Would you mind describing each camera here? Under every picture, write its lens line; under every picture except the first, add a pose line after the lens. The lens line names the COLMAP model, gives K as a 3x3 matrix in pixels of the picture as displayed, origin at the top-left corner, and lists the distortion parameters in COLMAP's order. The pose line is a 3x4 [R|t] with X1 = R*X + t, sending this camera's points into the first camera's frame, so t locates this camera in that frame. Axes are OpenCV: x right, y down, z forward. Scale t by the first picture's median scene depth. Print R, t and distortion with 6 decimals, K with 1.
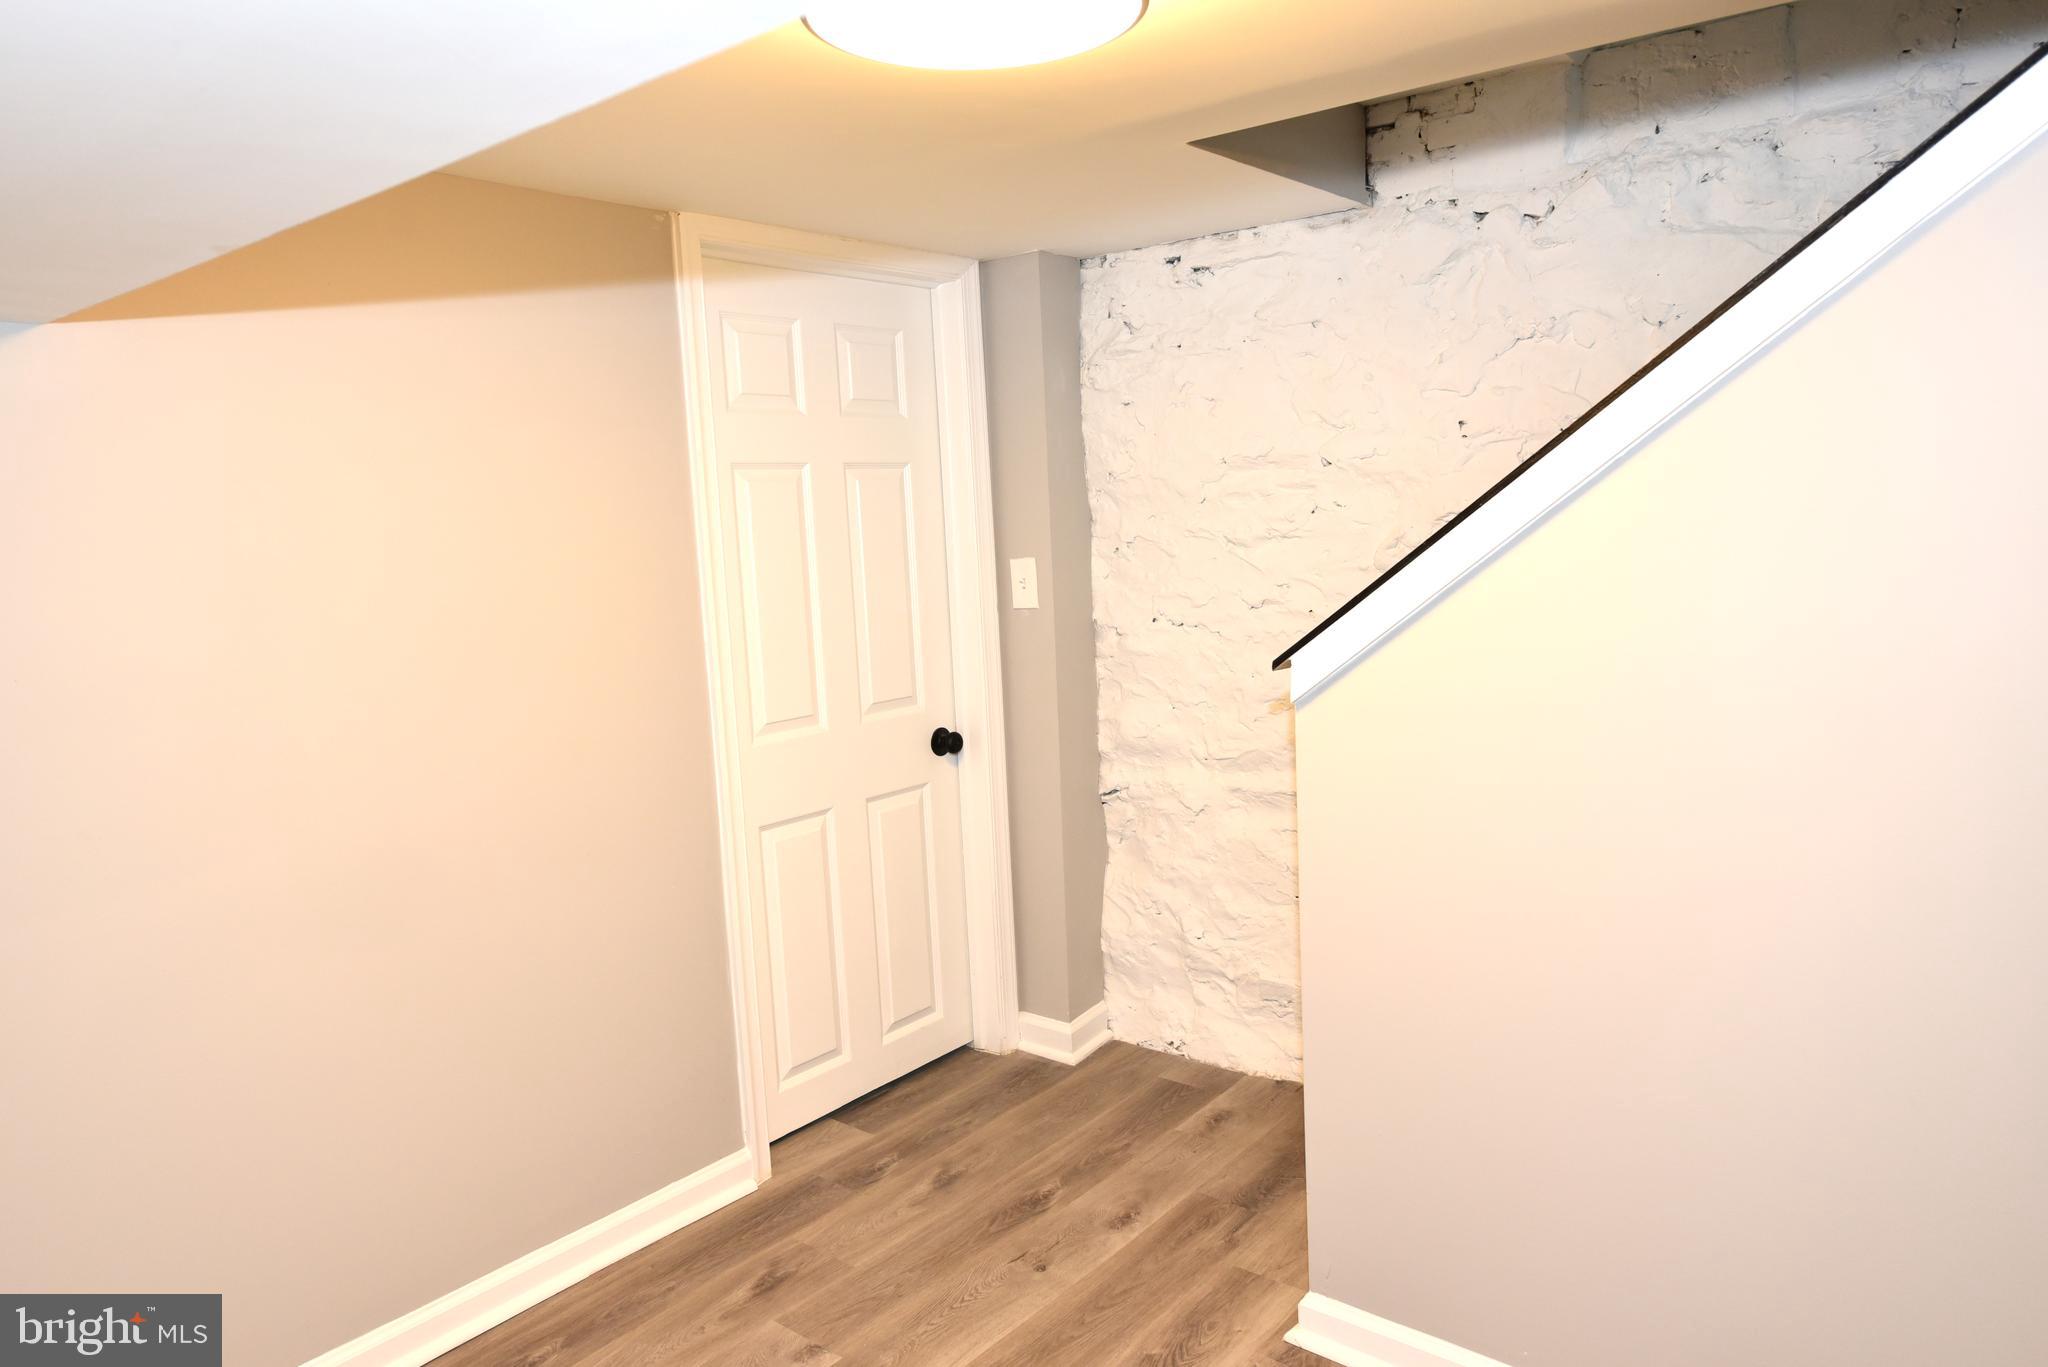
lens RADIAL K [[1342.0, 0, 1019.4], [0, 1342.0, 664.4], [0, 0, 1]] dist [-0.004455, 0.000954]
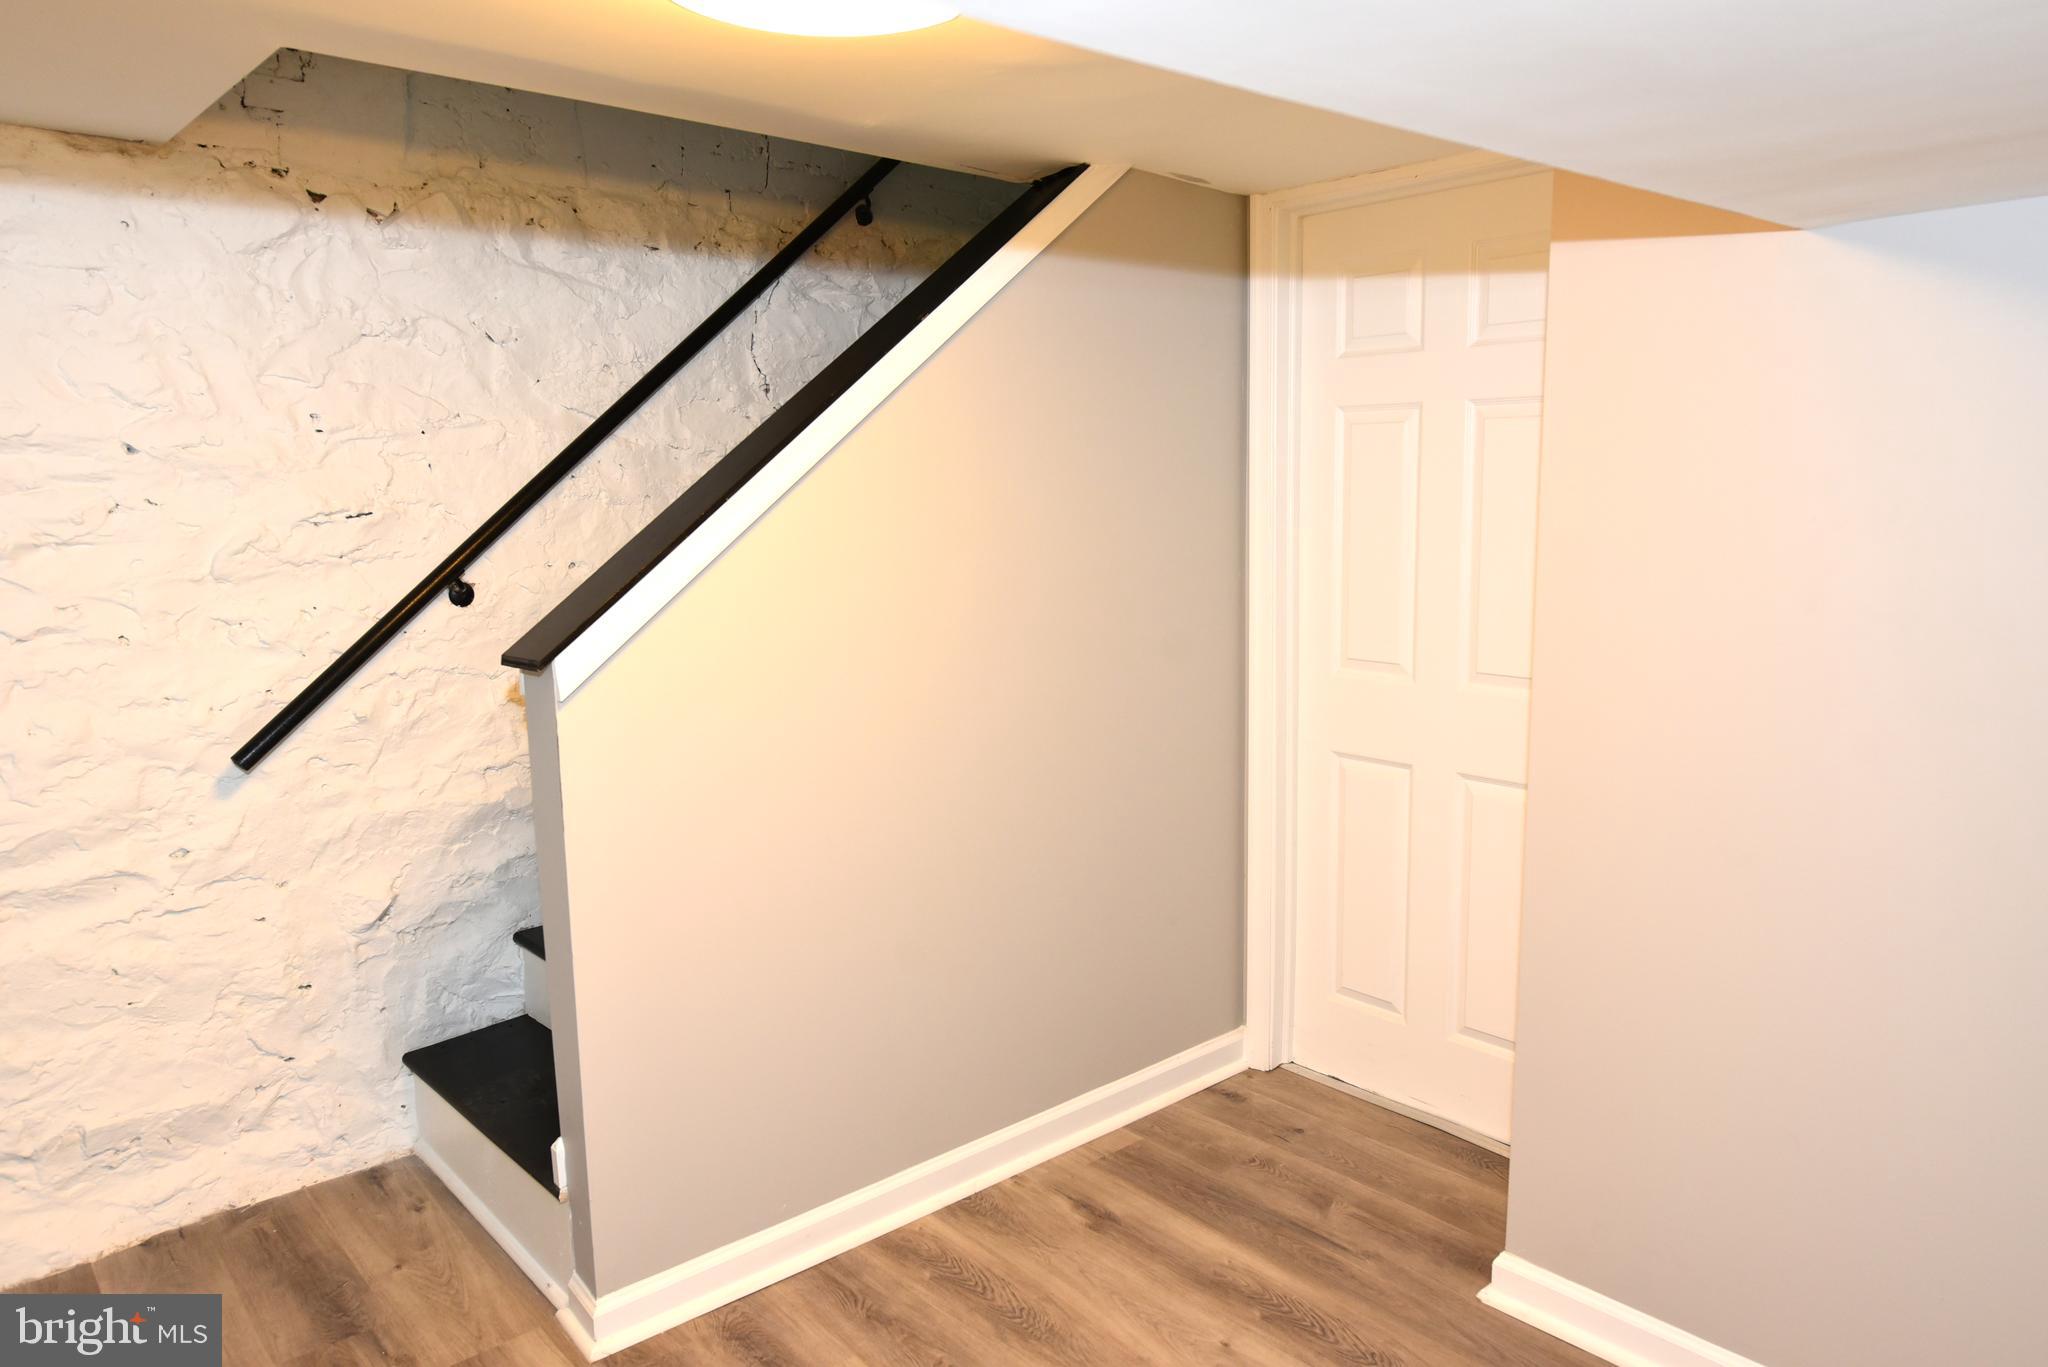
lens RADIAL K [[1342.0, 0, 1019.5], [0, 1342.0, 645.2], [0, 0, 1]] dist [-0.004455, 0.000954]
pose [[0.175822, -0.087822, 0.980497, -0.462845], [0.113108, 0.991219, 0.068500, -0.029097], [-0.977902, 0.098858, 0.184212, 0.340484]]
